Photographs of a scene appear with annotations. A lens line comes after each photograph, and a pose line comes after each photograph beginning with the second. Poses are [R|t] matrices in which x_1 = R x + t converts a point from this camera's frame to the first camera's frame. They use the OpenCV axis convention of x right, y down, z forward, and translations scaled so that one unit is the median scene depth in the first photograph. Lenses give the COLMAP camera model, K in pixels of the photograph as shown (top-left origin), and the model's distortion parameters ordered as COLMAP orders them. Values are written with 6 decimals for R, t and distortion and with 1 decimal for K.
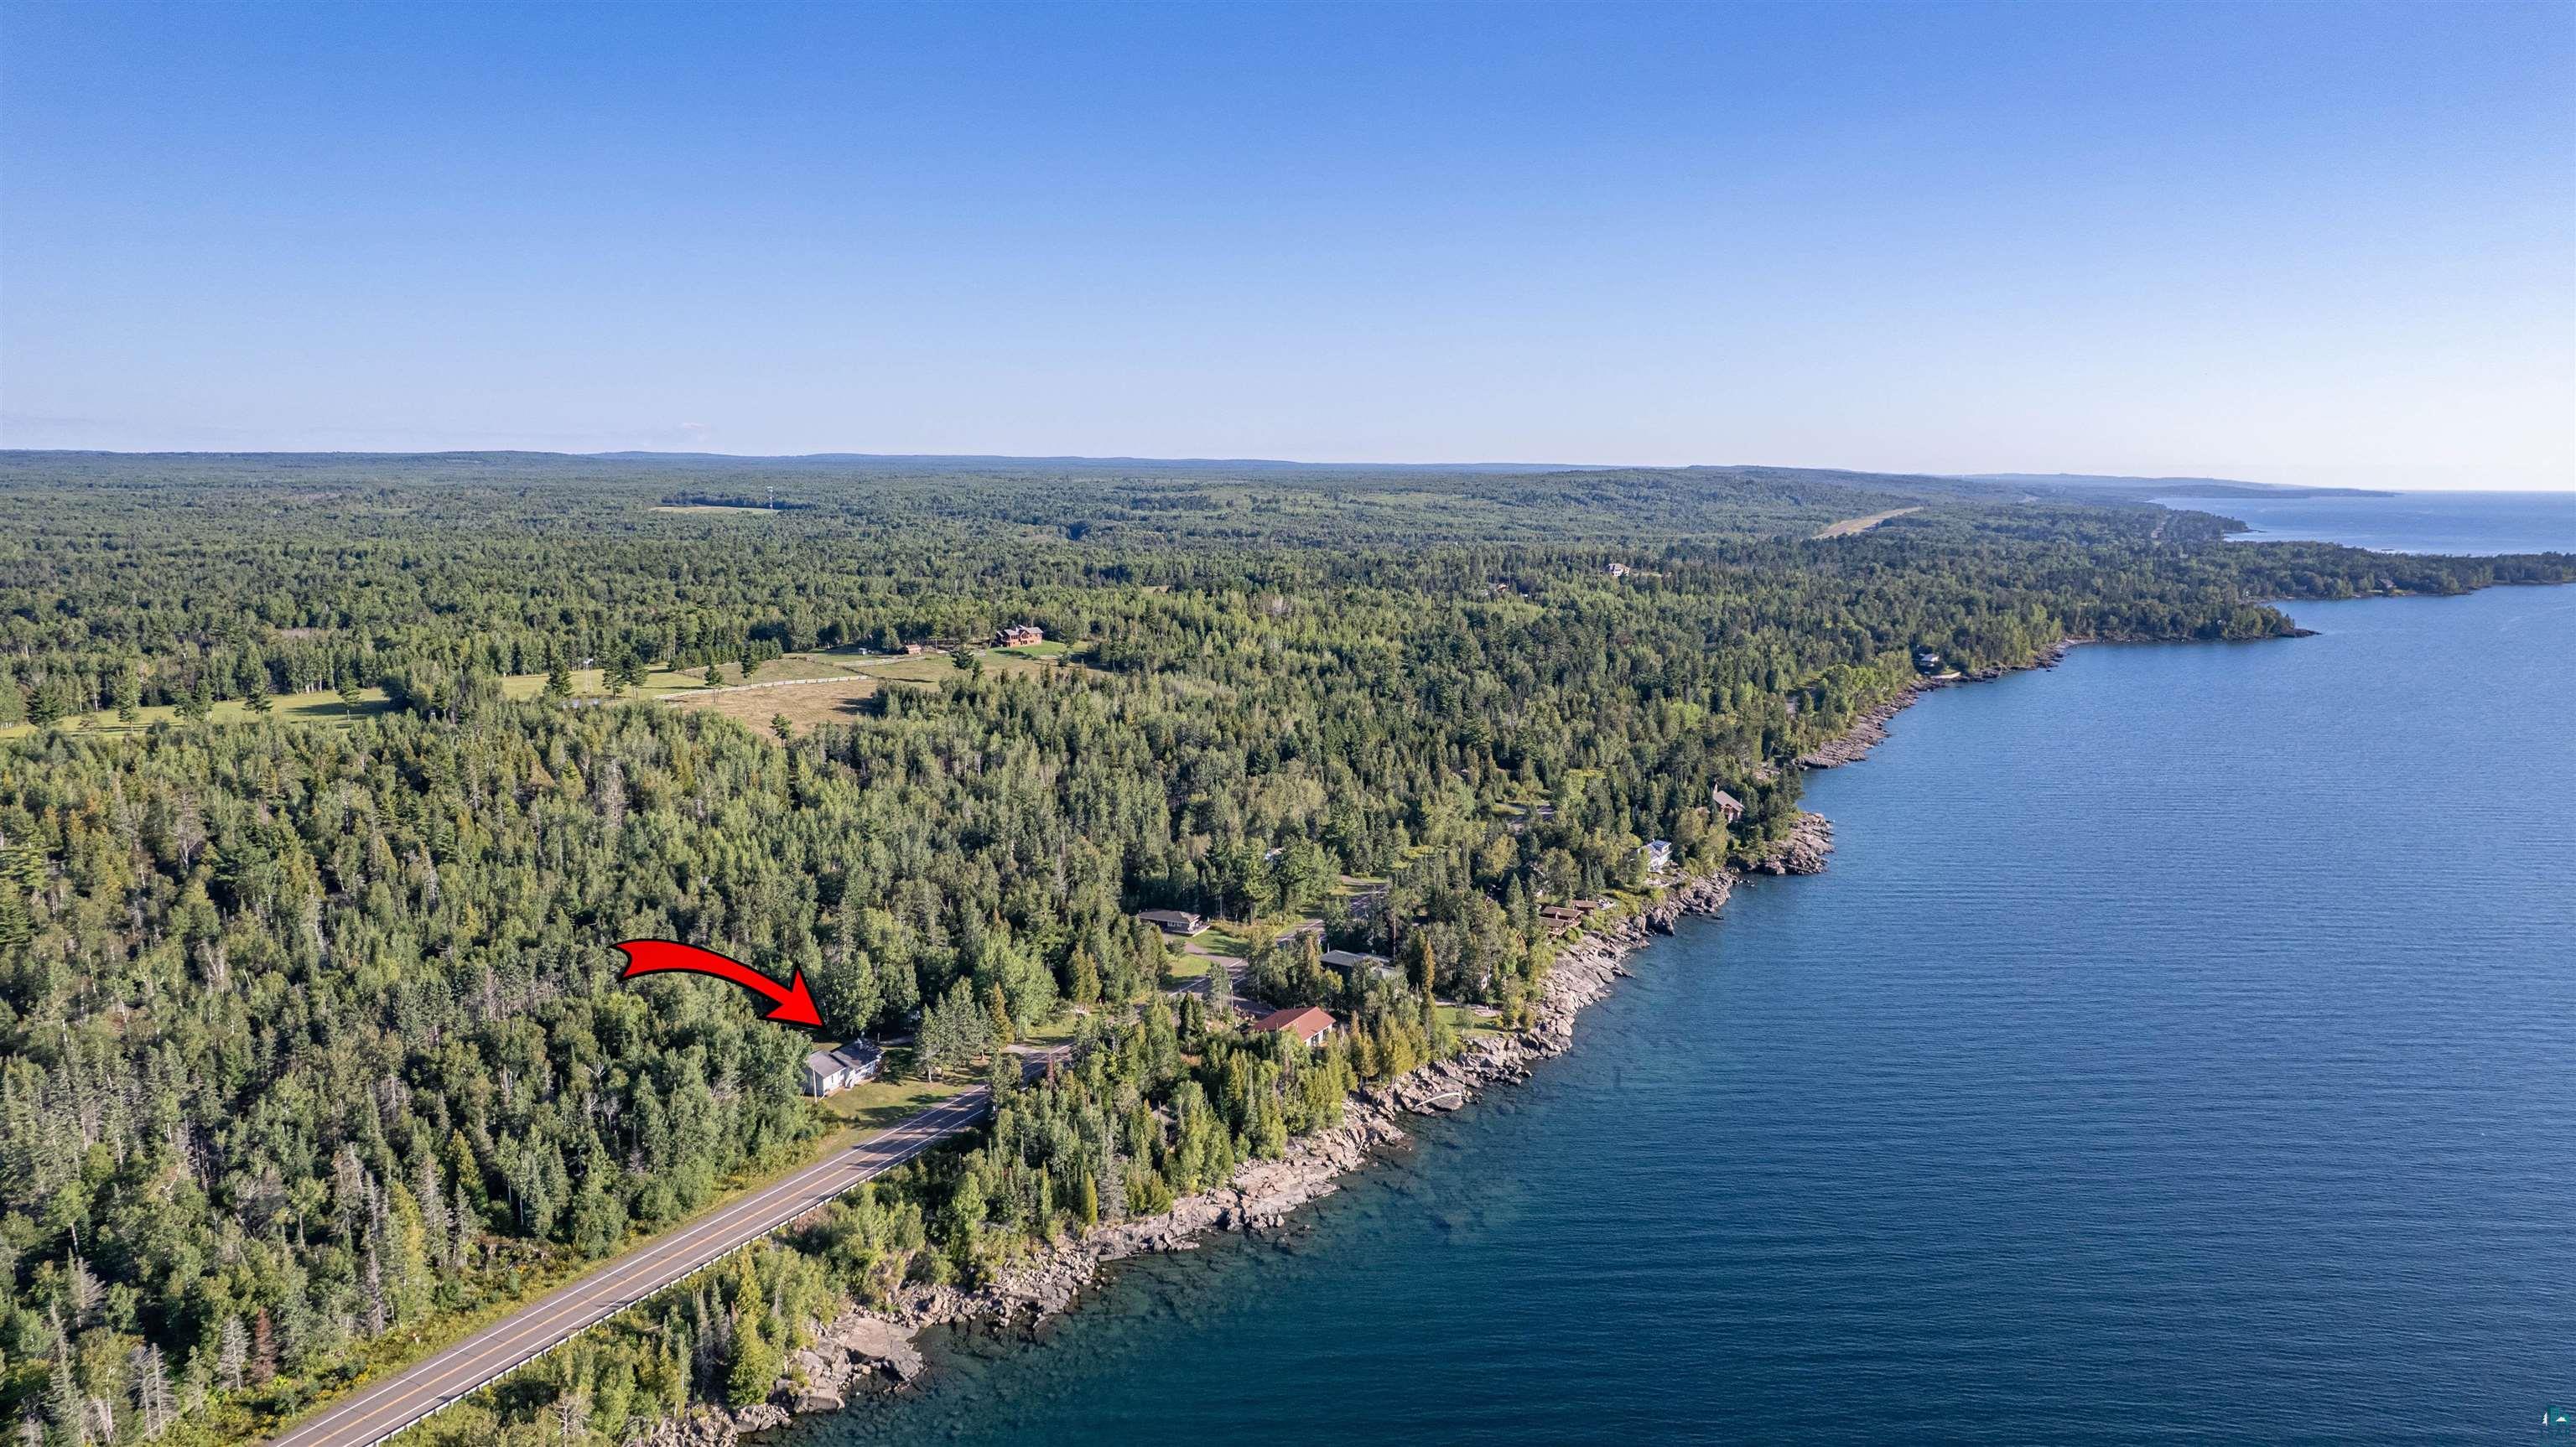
lens RADIAL K [[1647.6, 0, 1288.0], [0, 1647.6, 723.5], [0, 0, 1]] dist [-0.057012, 0.064686]
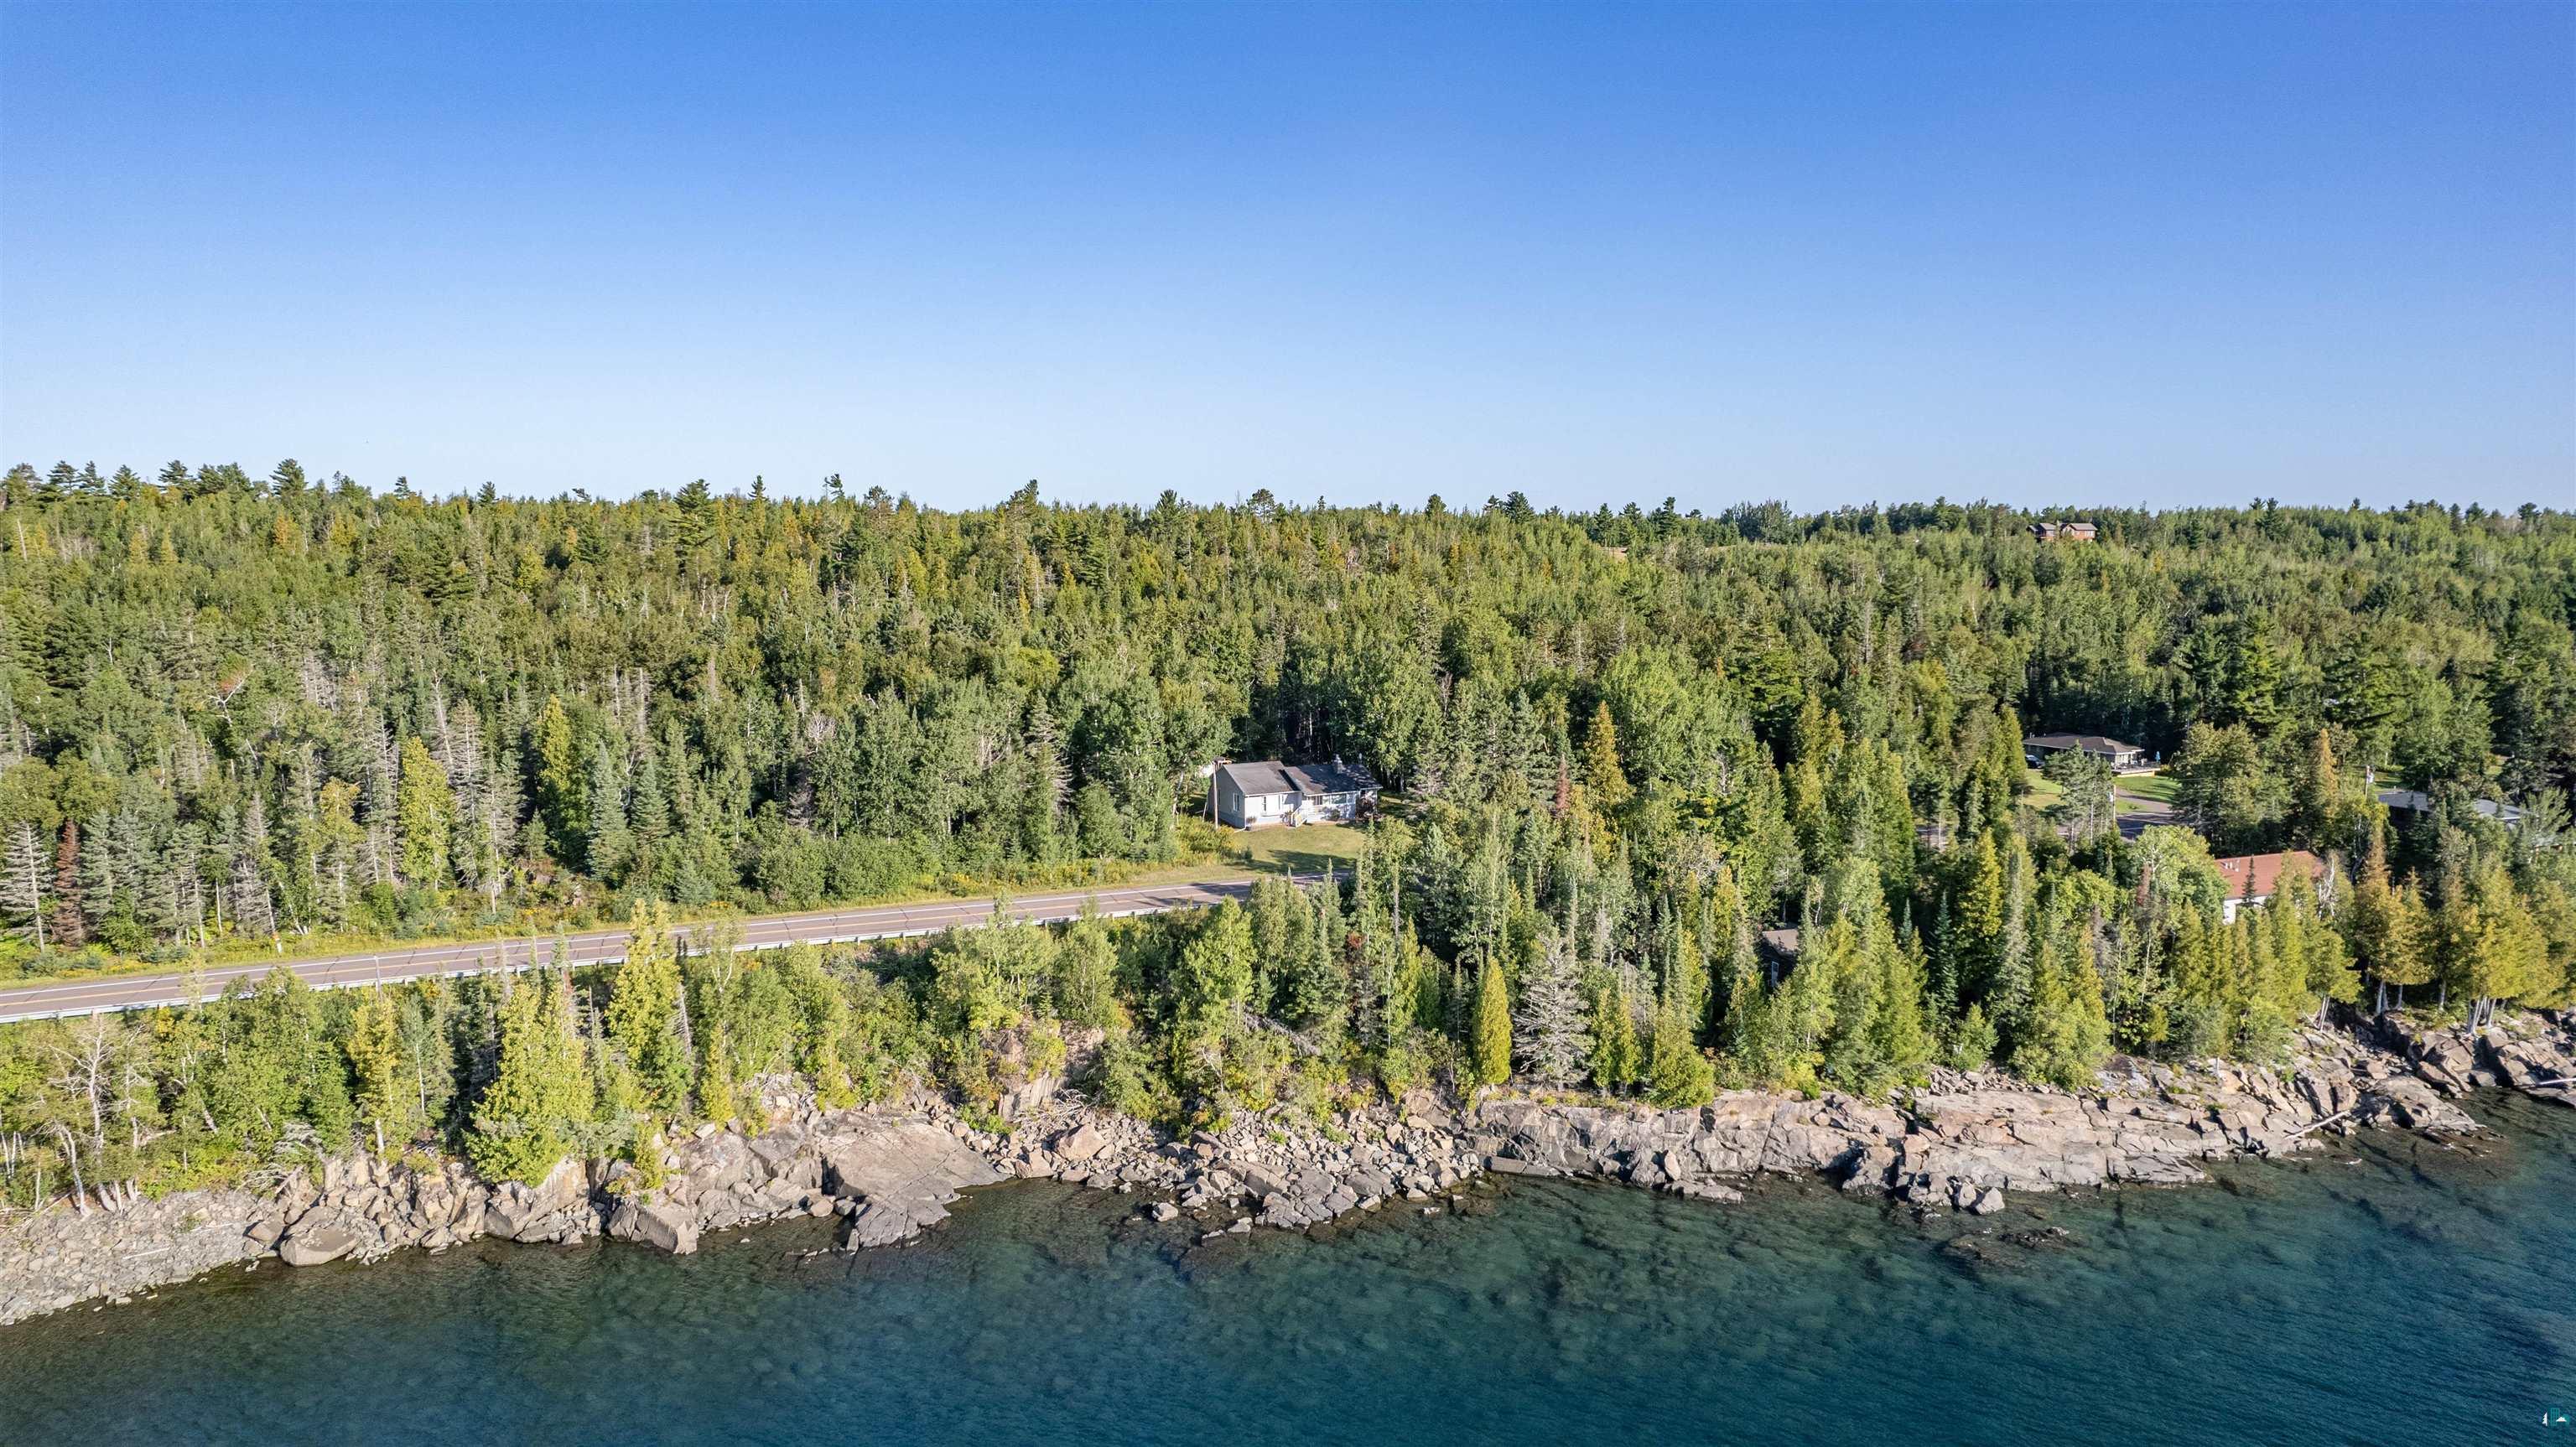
lens RADIAL K [[1647.6, 0, 1288.0], [0, 1647.6, 723.5], [0, 0, 1]] dist [-0.057012, 0.064686]
pose [[0.776342, 0.061071, -0.627347, 0.096571], [-0.089088, 0.995935, -0.013294, 0.205075], [0.623985, 0.066210, 0.778627, 0.575077]]
